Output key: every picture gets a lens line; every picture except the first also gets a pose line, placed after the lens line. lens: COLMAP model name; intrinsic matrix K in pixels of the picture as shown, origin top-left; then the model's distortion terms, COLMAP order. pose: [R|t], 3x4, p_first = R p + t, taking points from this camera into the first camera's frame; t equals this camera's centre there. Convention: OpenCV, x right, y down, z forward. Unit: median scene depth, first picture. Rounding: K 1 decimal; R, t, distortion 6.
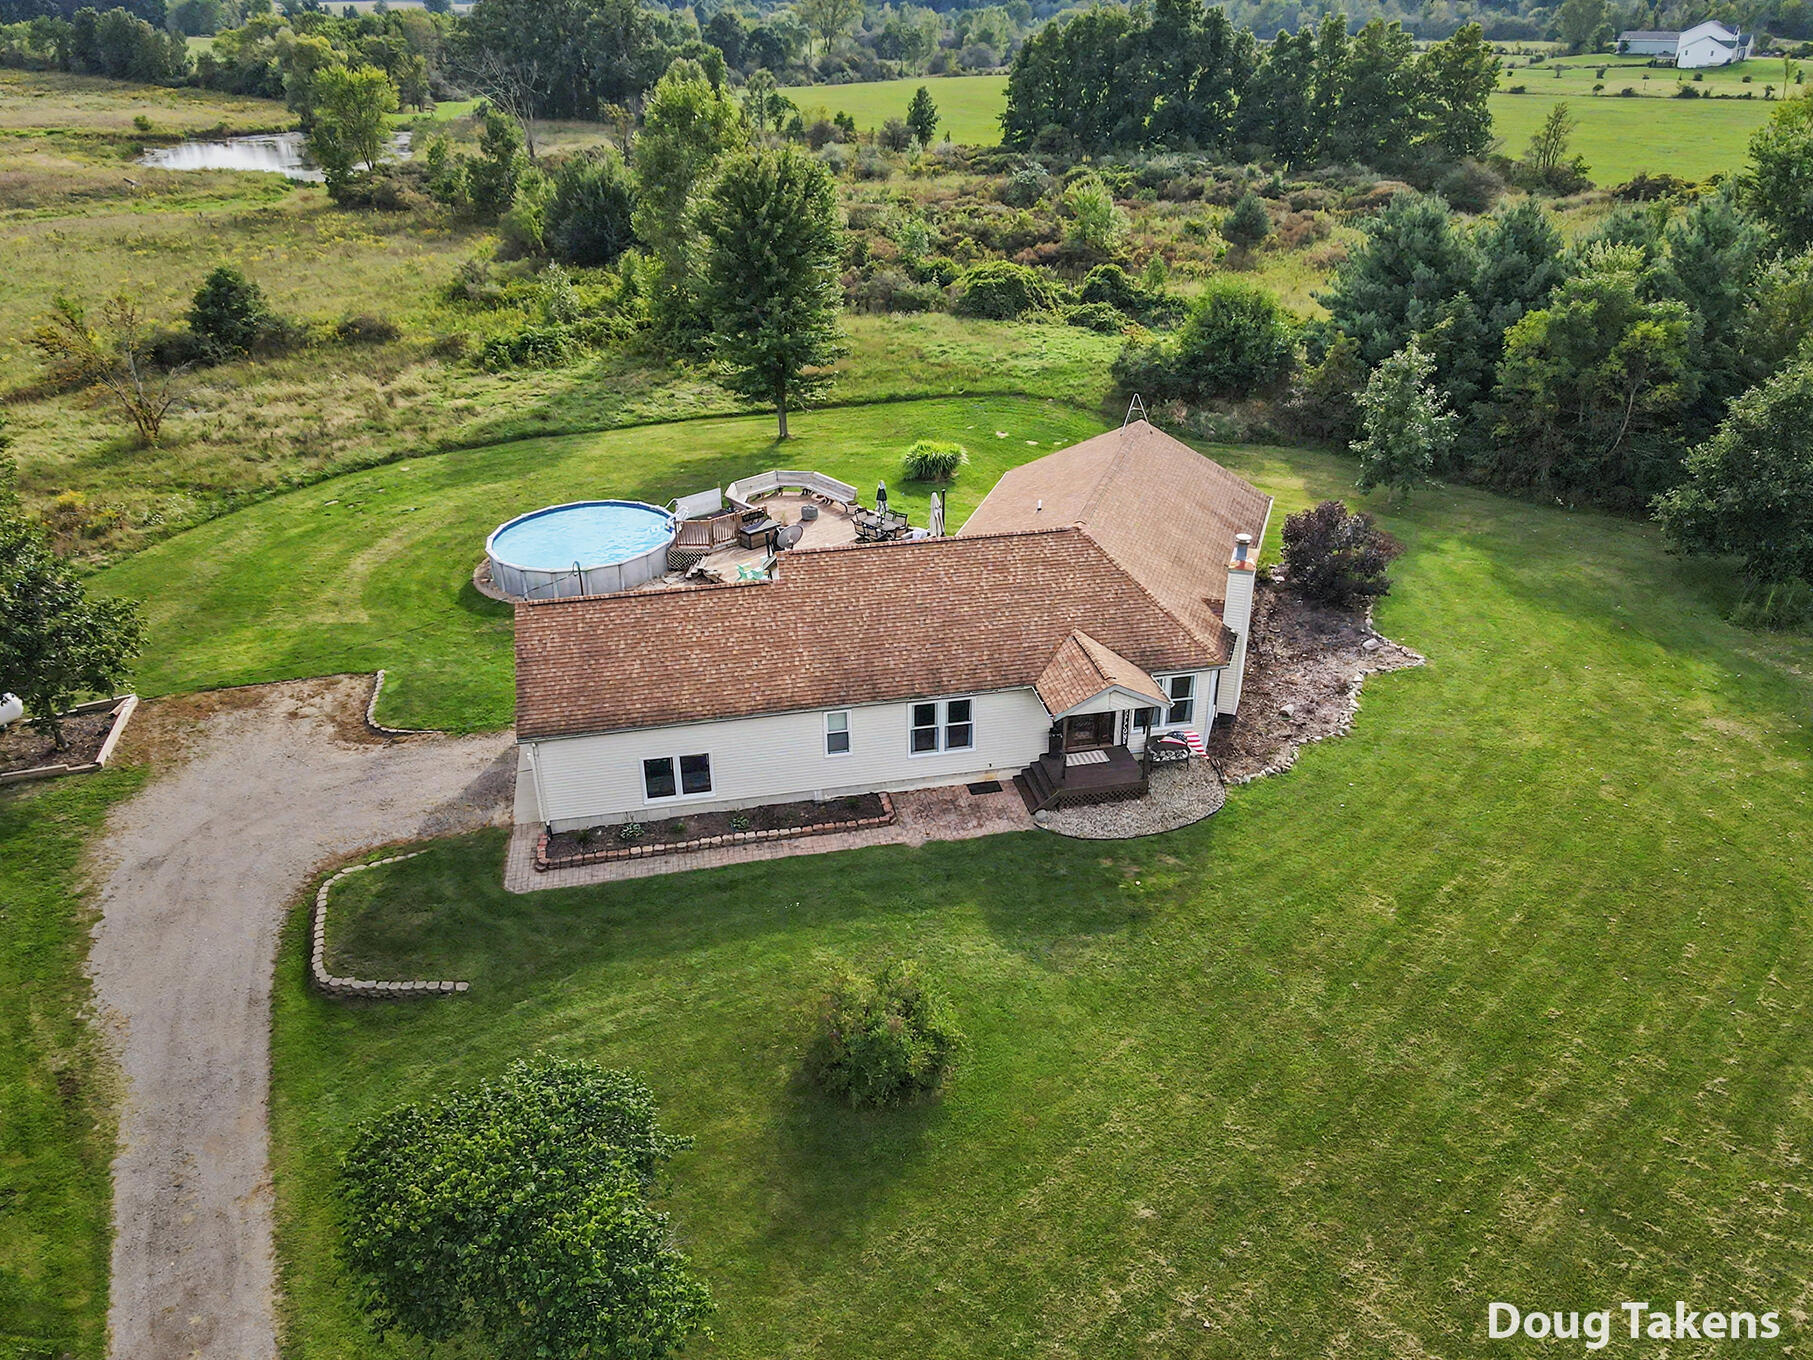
lens RADIAL K [[1305.3, 0, 906.5], [0, 1305.3, 680.0], [0, 0, 1]] dist [0.010767, -0.001254]
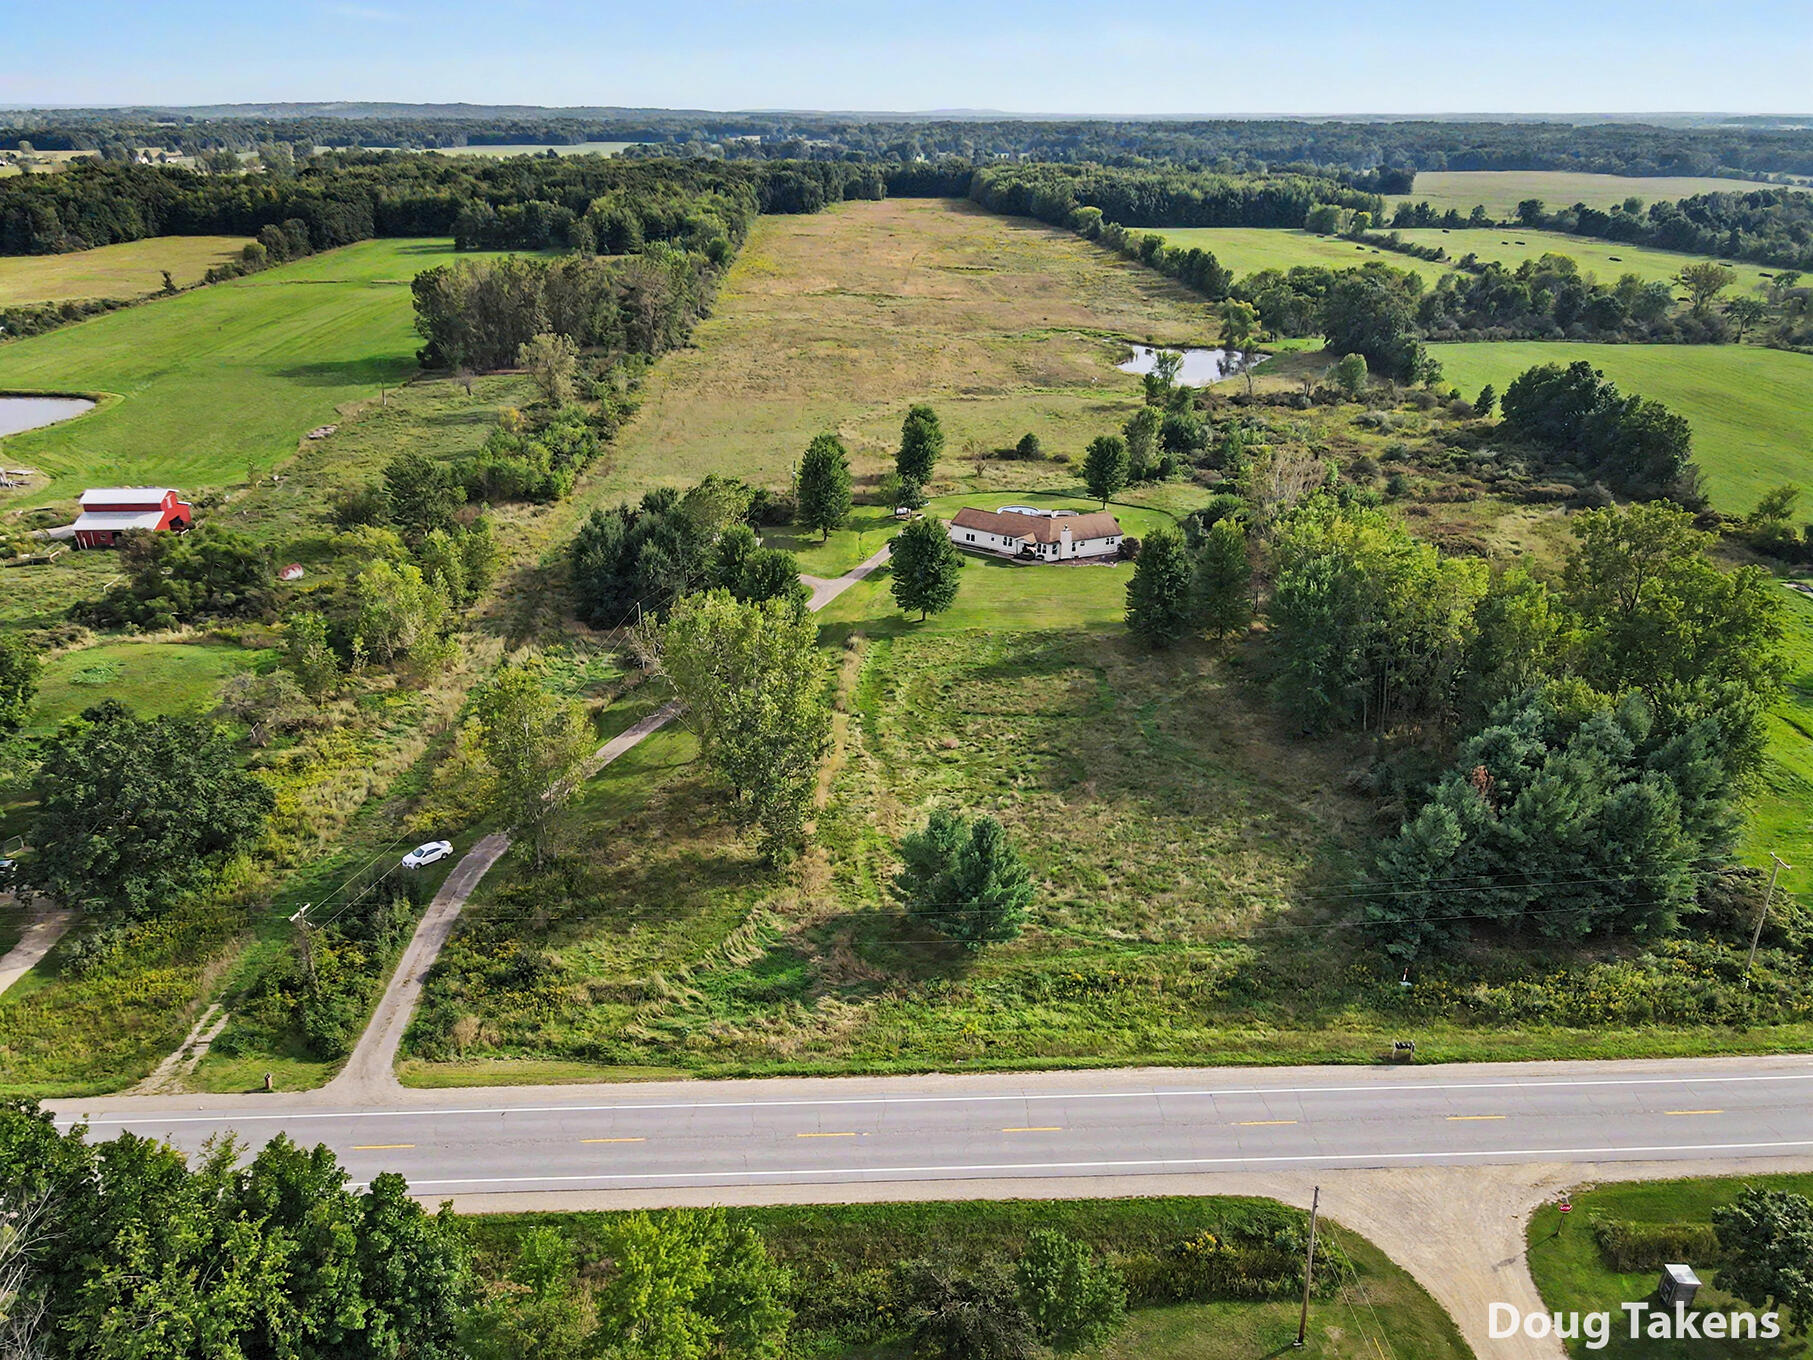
lens RADIAL K [[1305.3, 0, 906.5], [0, 1305.3, 680.0], [0, 0, 1]] dist [0.010767, -0.001254]
pose [[0.682487, 0.305729, -0.663883, 3.867199], [-0.358187, 0.931667, 0.060824, 0.428254], [0.637113, 0.196283, 0.745359, -3.629366]]
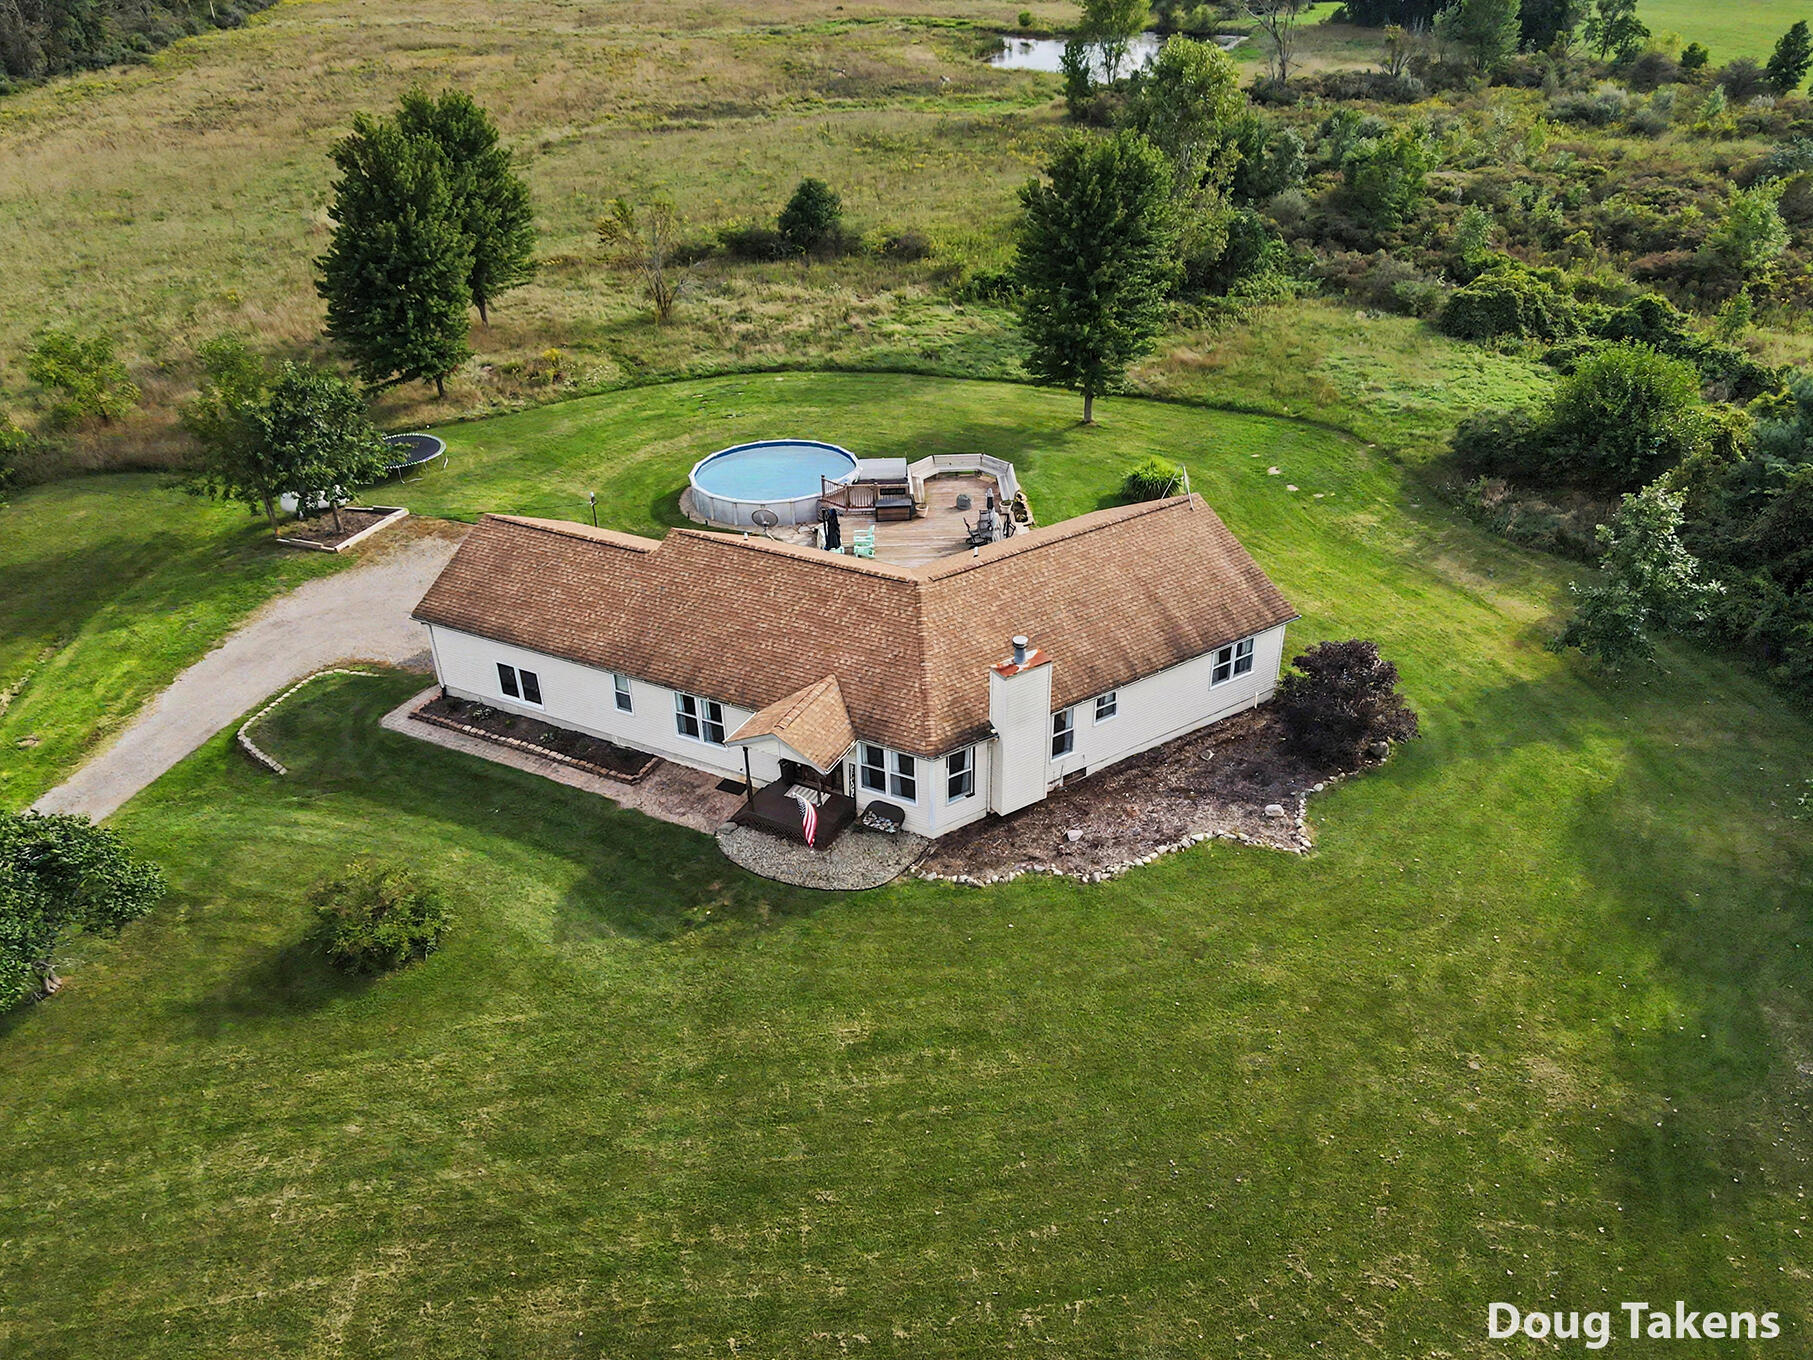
lens RADIAL K [[1305.3, 0, 906.5], [0, 1305.3, 680.0], [0, 0, 1]] dist [0.010767, -0.001254]
pose [[0.782773, 0.320991, -0.533134, 0.738102], [-0.281193, 0.946700, 0.157130, -0.217825], [0.555155, 0.026916, 0.831311, 0.173812]]
